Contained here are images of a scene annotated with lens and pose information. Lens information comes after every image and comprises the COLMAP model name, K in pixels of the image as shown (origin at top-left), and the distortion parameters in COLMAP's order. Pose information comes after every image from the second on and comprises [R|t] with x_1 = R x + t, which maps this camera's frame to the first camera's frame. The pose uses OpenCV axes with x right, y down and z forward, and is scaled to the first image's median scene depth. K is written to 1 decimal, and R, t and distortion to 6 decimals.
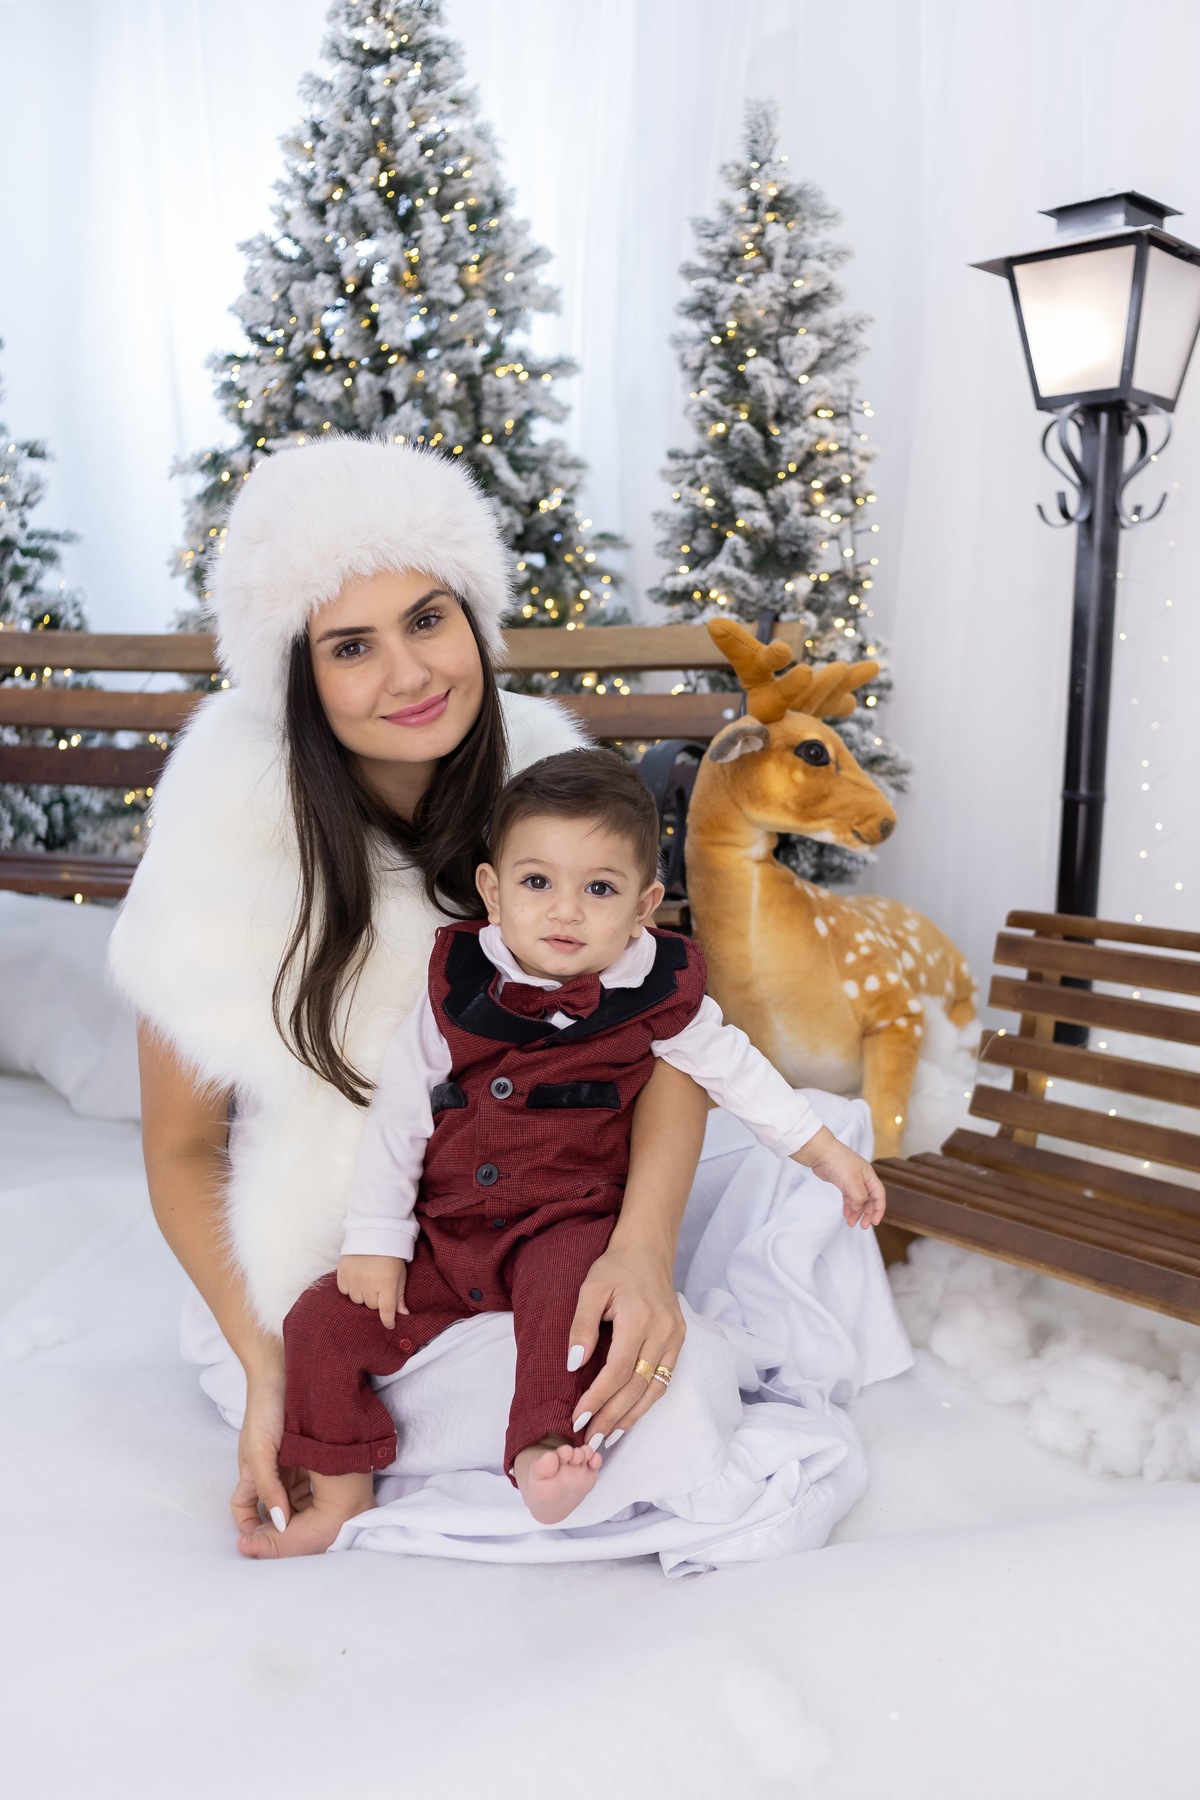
lens RADIAL K [[1775.1, 0, 597.0], [0, 1775.1, 917.9], [0, 0, 1]] dist [0.007847, -0.007339]
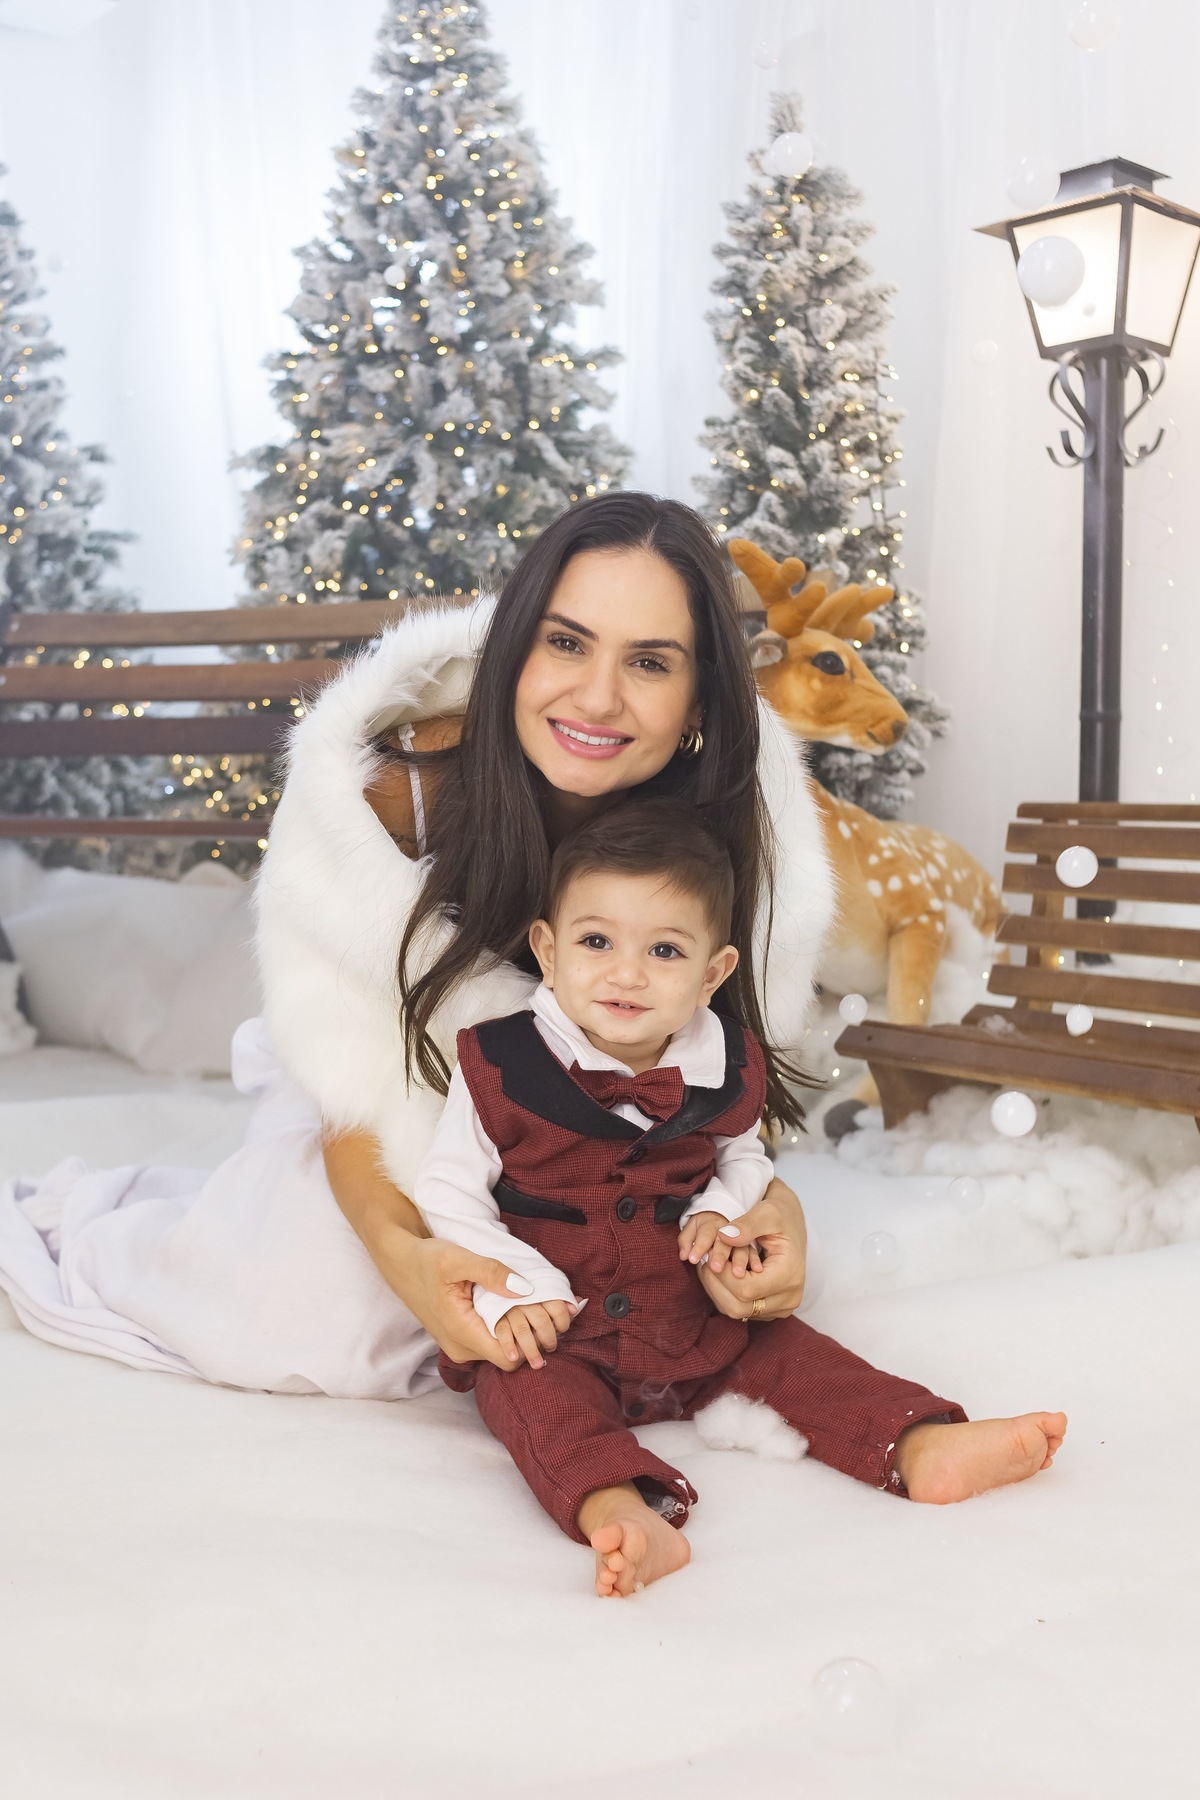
lens RADIAL K [[2017.9, 0, 575.1], [0, 2017.9, 856.4], [0, 0, 1]] dist [0.018406, -0.150953]
pose [[0.998537, -0.018581, -0.050777, 0.020024], [0.014373, 0.996527, -0.082016, 0.093752], [0.052125, 0.081166, 0.995337, -0.173454]]
